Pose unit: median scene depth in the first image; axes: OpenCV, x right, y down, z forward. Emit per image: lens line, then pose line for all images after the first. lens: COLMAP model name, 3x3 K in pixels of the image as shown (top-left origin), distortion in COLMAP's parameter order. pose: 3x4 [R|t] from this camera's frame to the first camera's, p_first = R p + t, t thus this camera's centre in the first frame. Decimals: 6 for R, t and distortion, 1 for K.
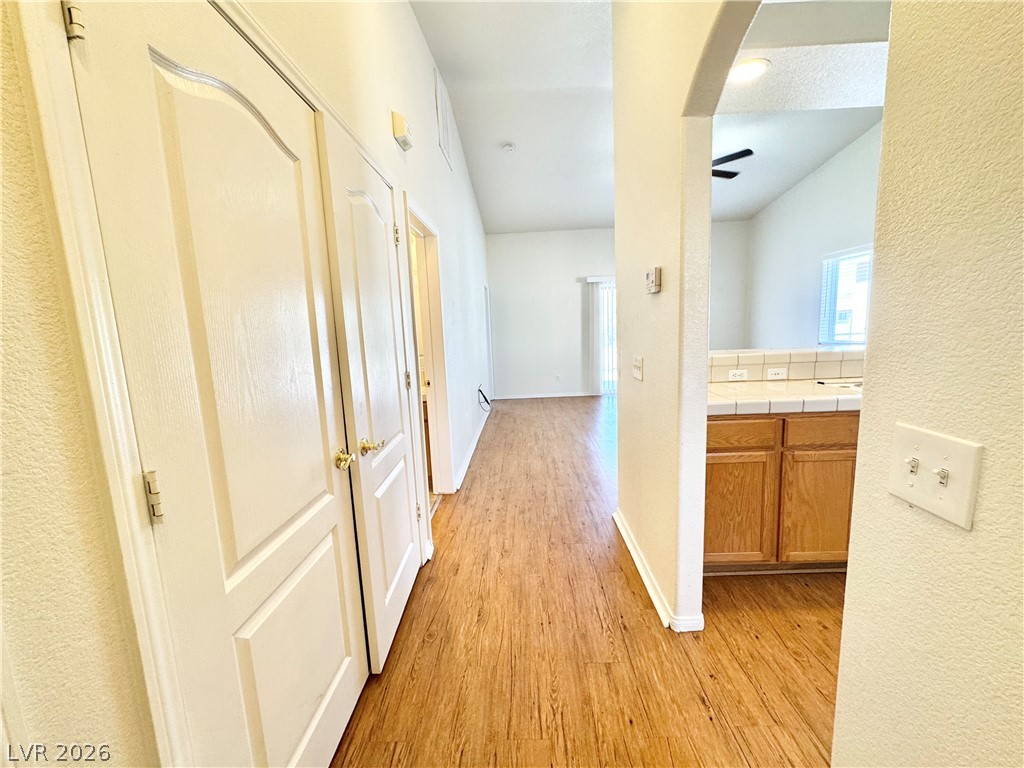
lens RADIAL K [[414.2, 0, 512.0], [0, 414.2, 384.0], [0, 0, 1]] dist [0.001839, 0.000042]
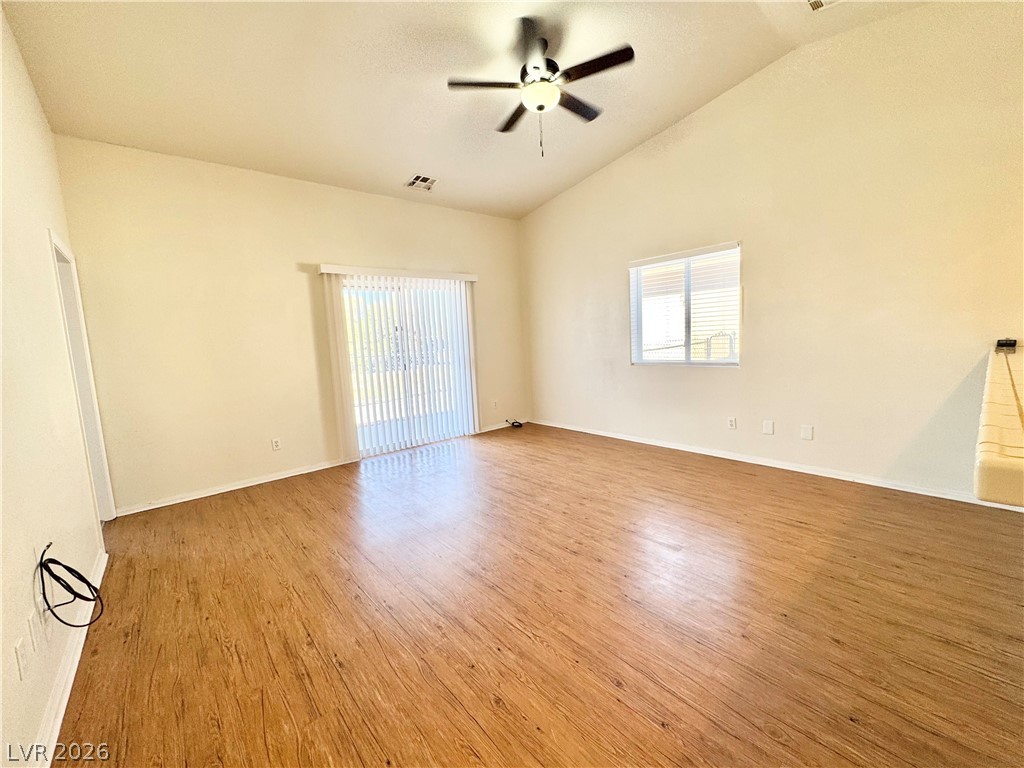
lens RADIAL K [[414.2, 0, 512.0], [0, 414.2, 384.0], [0, 0, 1]] dist [0.001839, 0.000042]
pose [[0.747552, -0.067593, 0.660755, -0.012622], [0.106358, 0.994153, -0.018630, -0.056530], [-0.655632, 0.084203, 0.750371, 0.438596]]
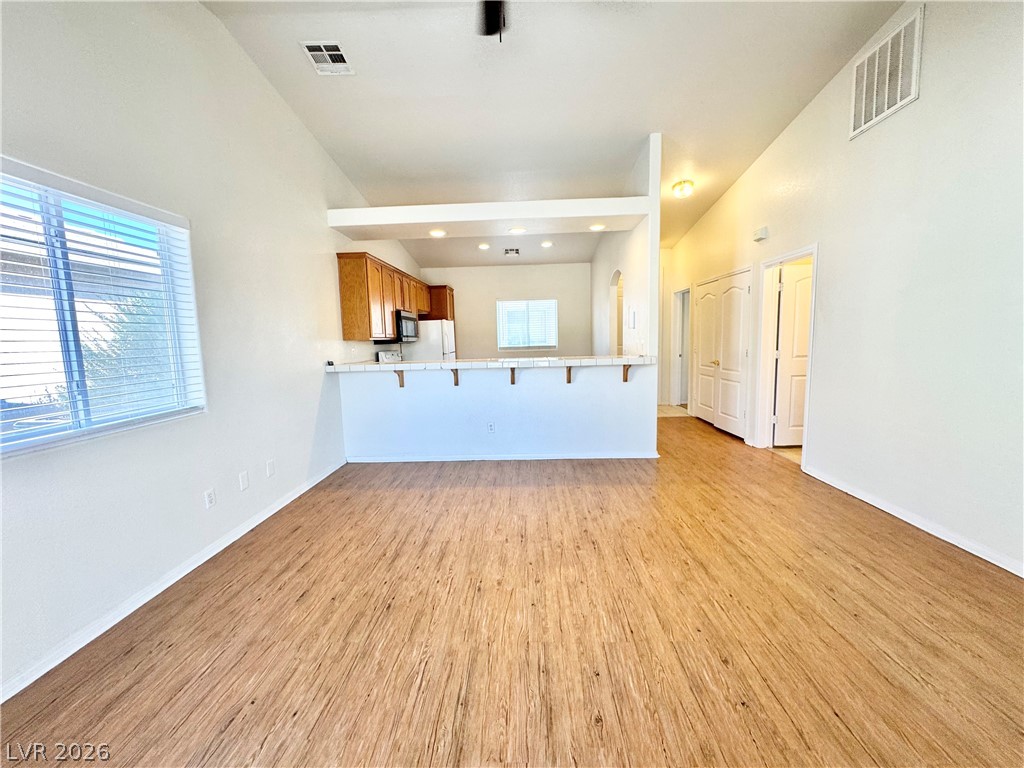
lens RADIAL K [[414.2, 0, 512.0], [0, 414.2, 384.0], [0, 0, 1]] dist [0.001839, 0.000042]
pose [[-0.997572, 0.066677, 0.020126, 0.312899], [0.069577, 0.967083, 0.244765, -0.153639], [-0.003143, 0.245571, -0.969373, 1.020128]]
